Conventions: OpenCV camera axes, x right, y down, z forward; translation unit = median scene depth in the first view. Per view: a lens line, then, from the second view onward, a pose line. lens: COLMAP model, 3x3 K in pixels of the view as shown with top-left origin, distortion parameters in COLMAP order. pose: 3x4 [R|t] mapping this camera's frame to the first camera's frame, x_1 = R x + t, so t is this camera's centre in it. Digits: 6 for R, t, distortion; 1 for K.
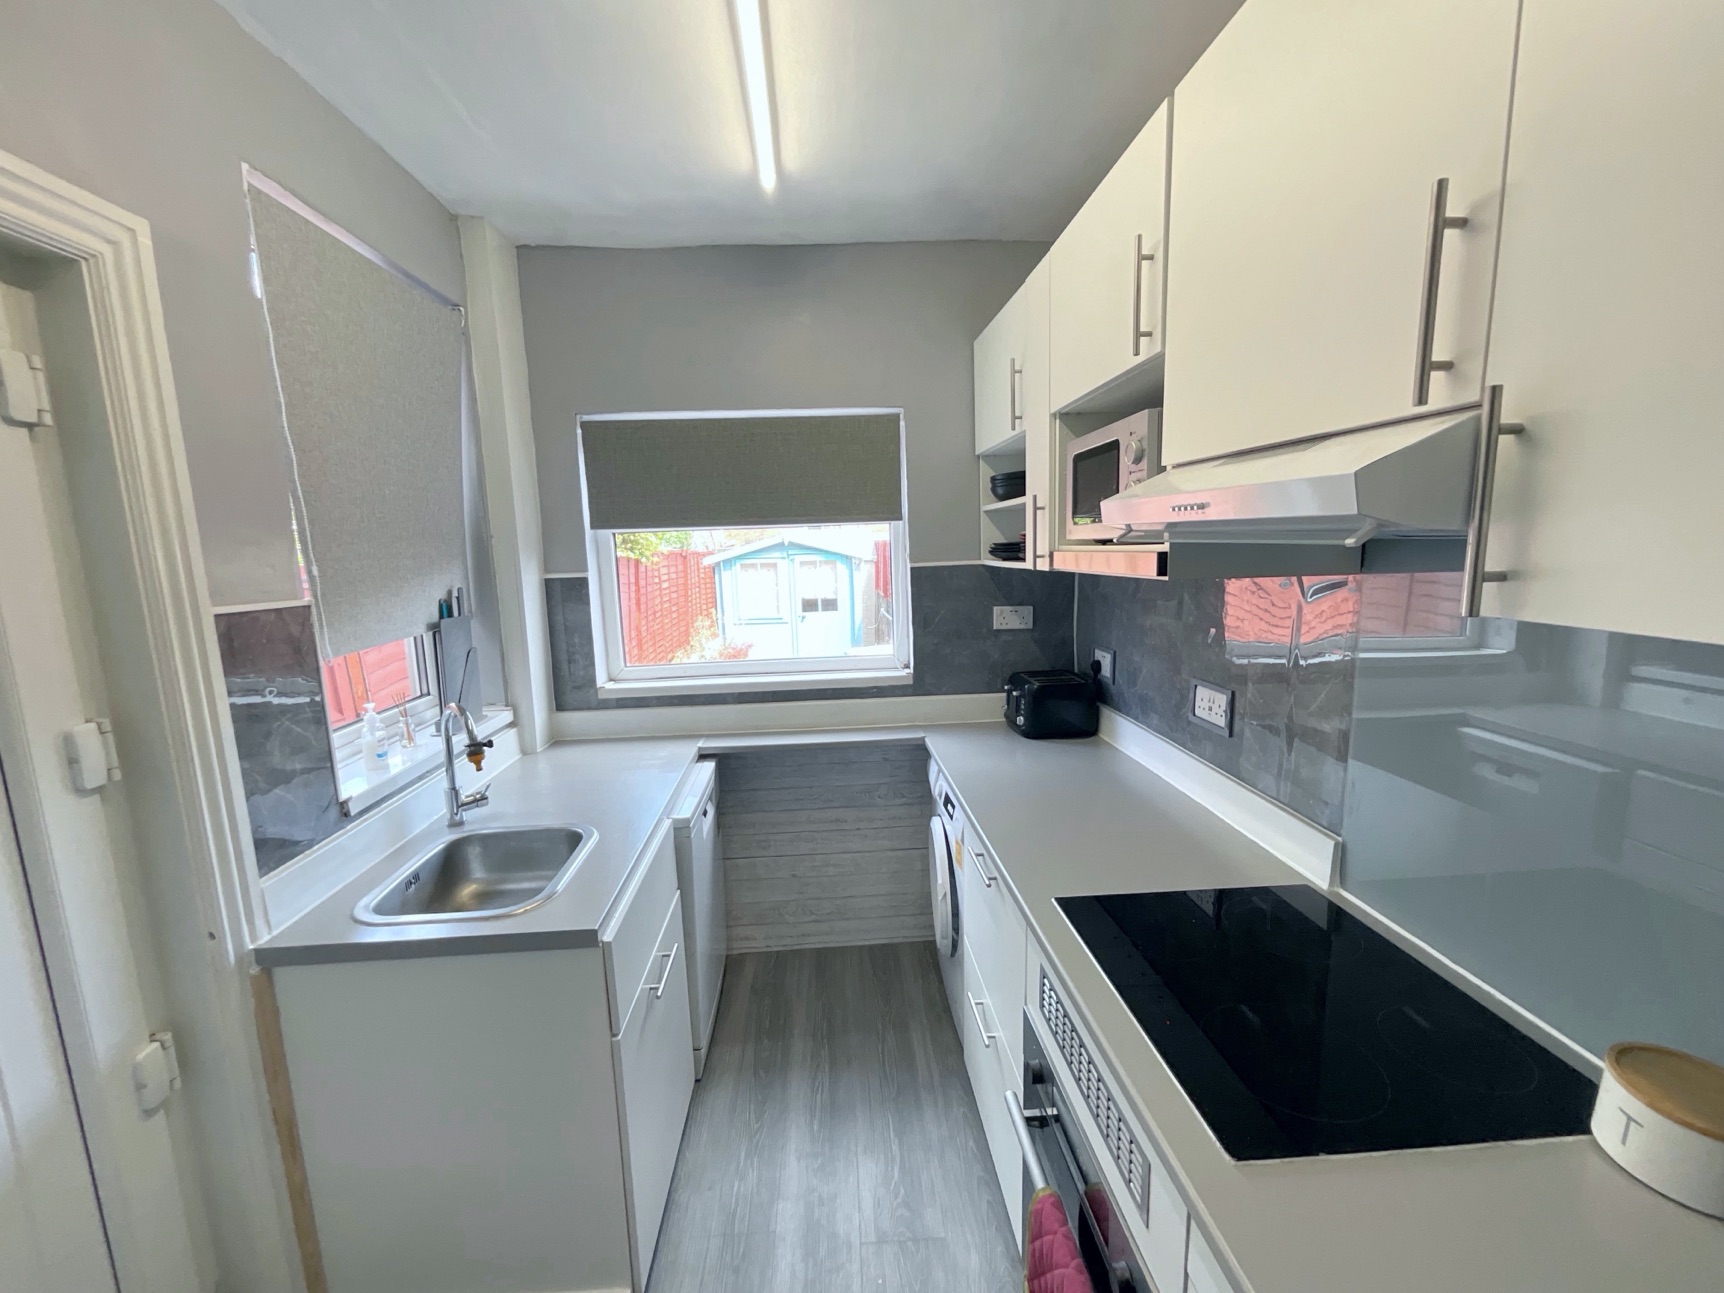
lens RADIAL K [[701.7, 0, 861.9], [0, 701.7, 647.8], [0, 0, 1]] dist [-0.003130, 0.000155]
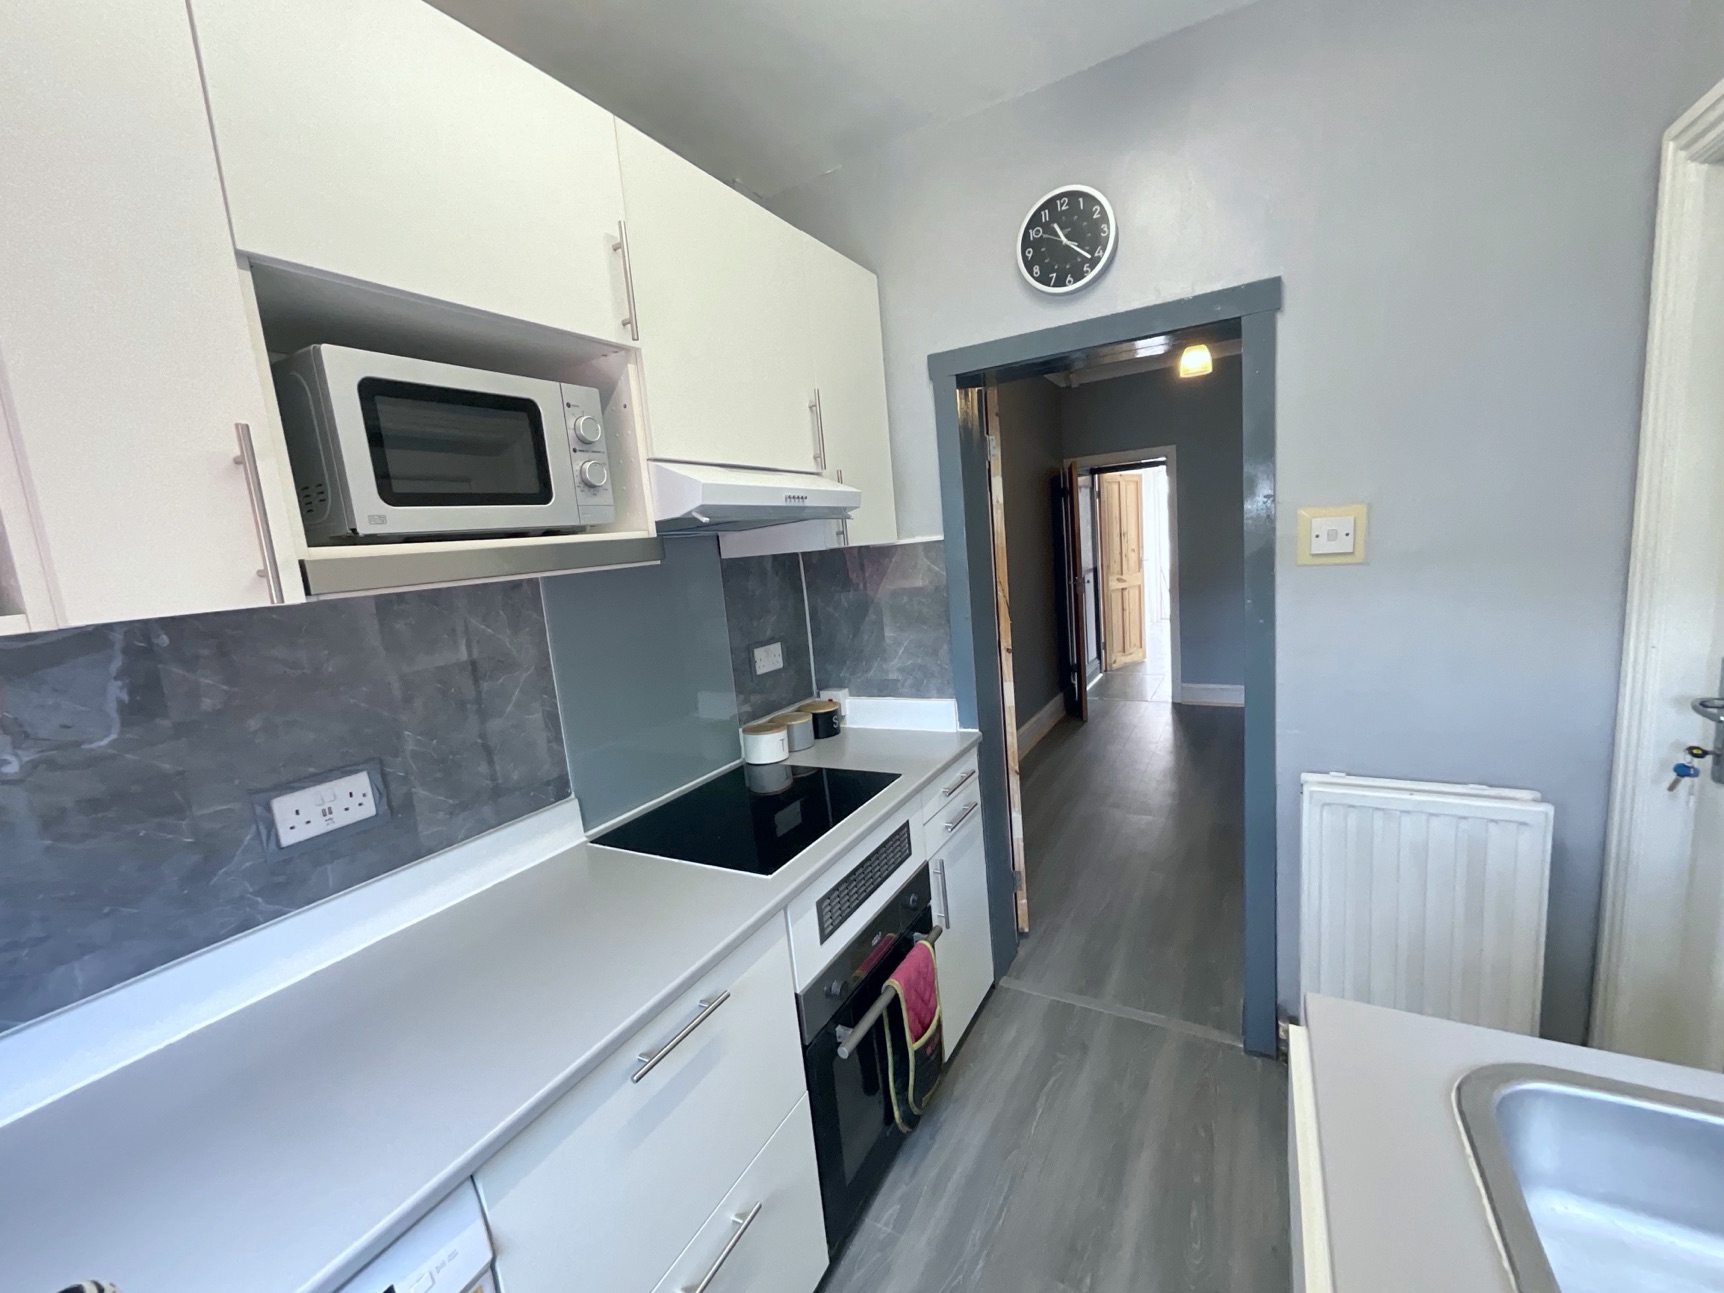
lens RADIAL K [[696.2, 0, 861.6], [0, 696.2, 650.3], [0, 0, 1]] dist [0.001598, 0.000195]
pose [[-0.830626, 0.019444, 0.556492, -0.205711], [0.195316, 0.946067, 0.258475, -0.090433], [-0.521453, 0.323387, -0.789625, 0.844383]]
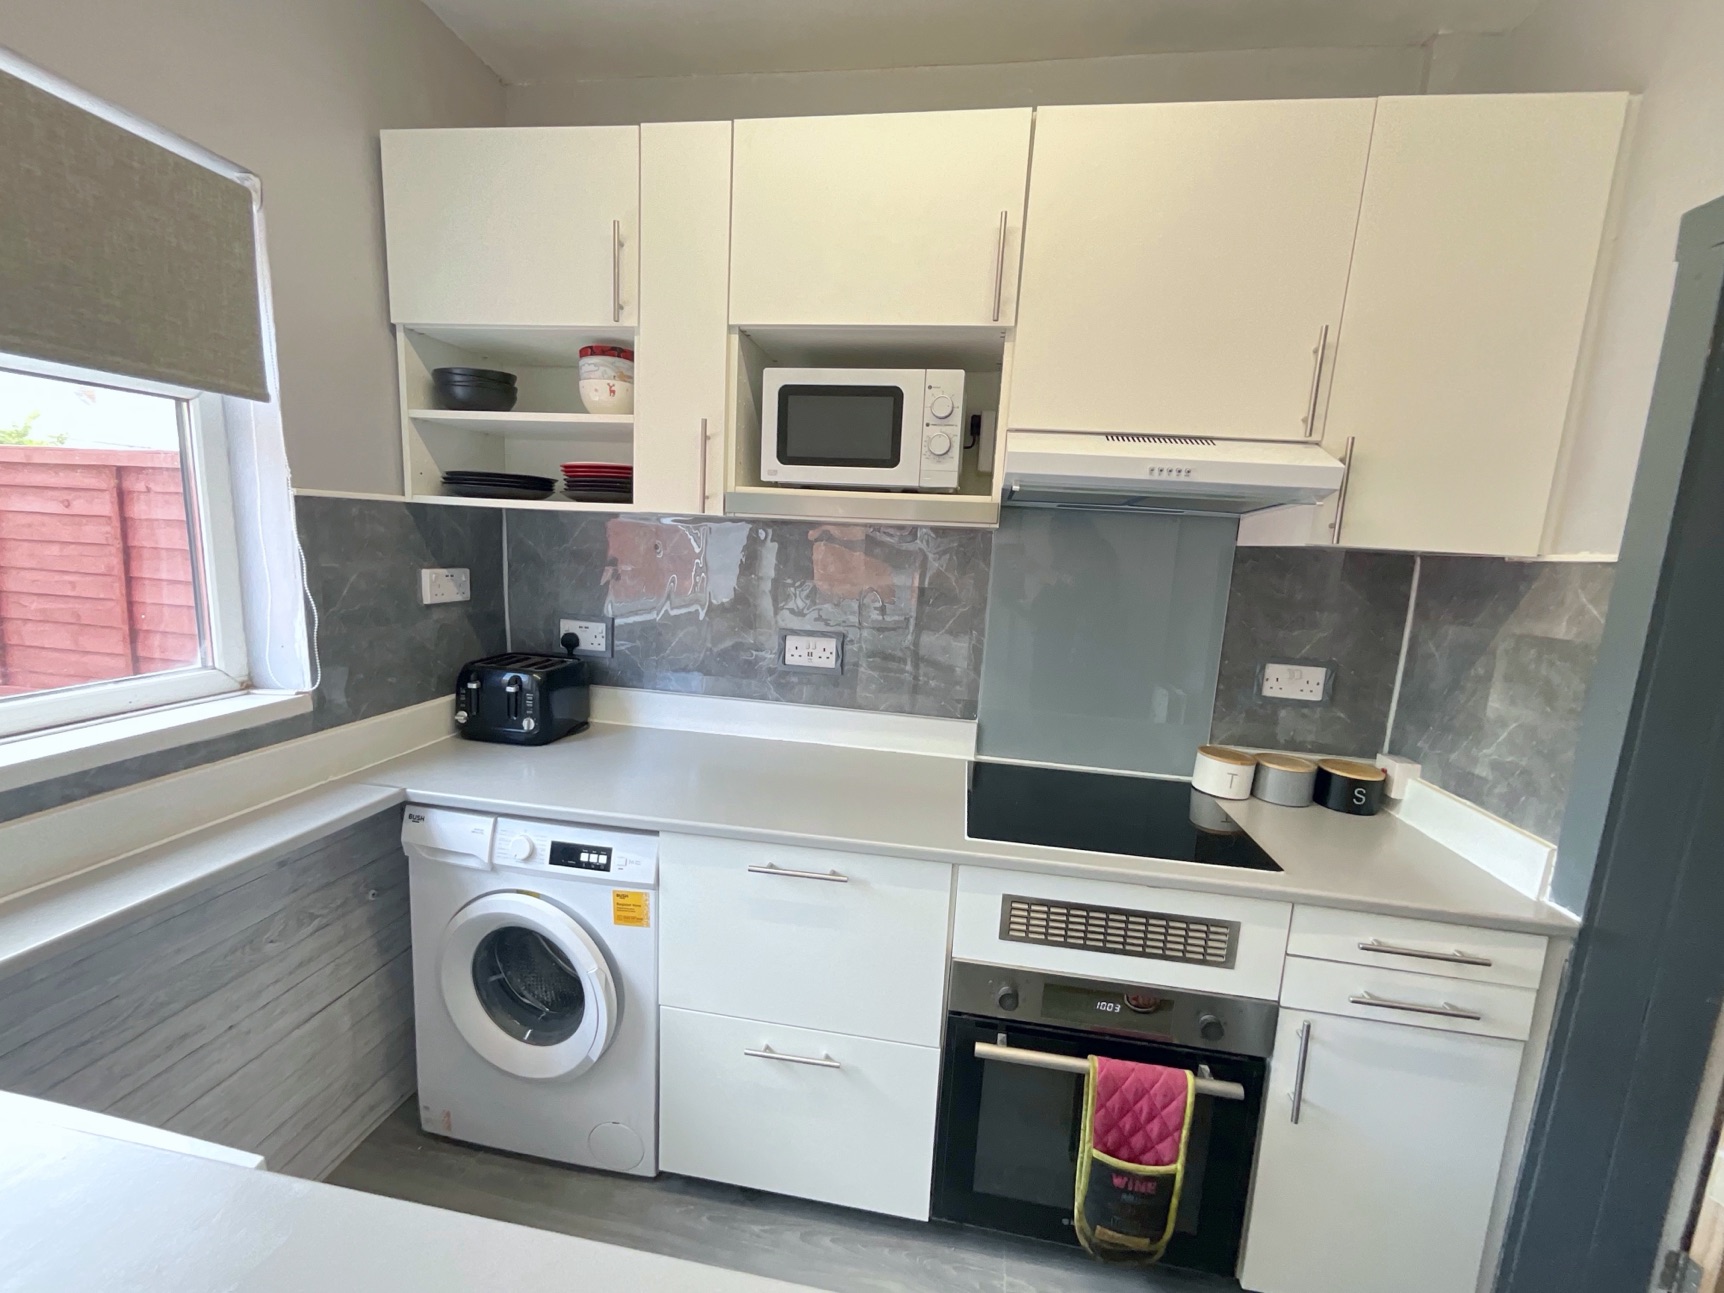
lens RADIAL K [[701.7, 0, 861.9], [0, 701.7, 647.8], [0, 0, 1]] dist [-0.003130, 0.000155]
pose [[0.213692, -0.107479, 0.970971, -0.378257], [0.086847, 0.992084, 0.090702, -0.010100], [-0.973033, 0.064944, 0.221335, 0.475758]]
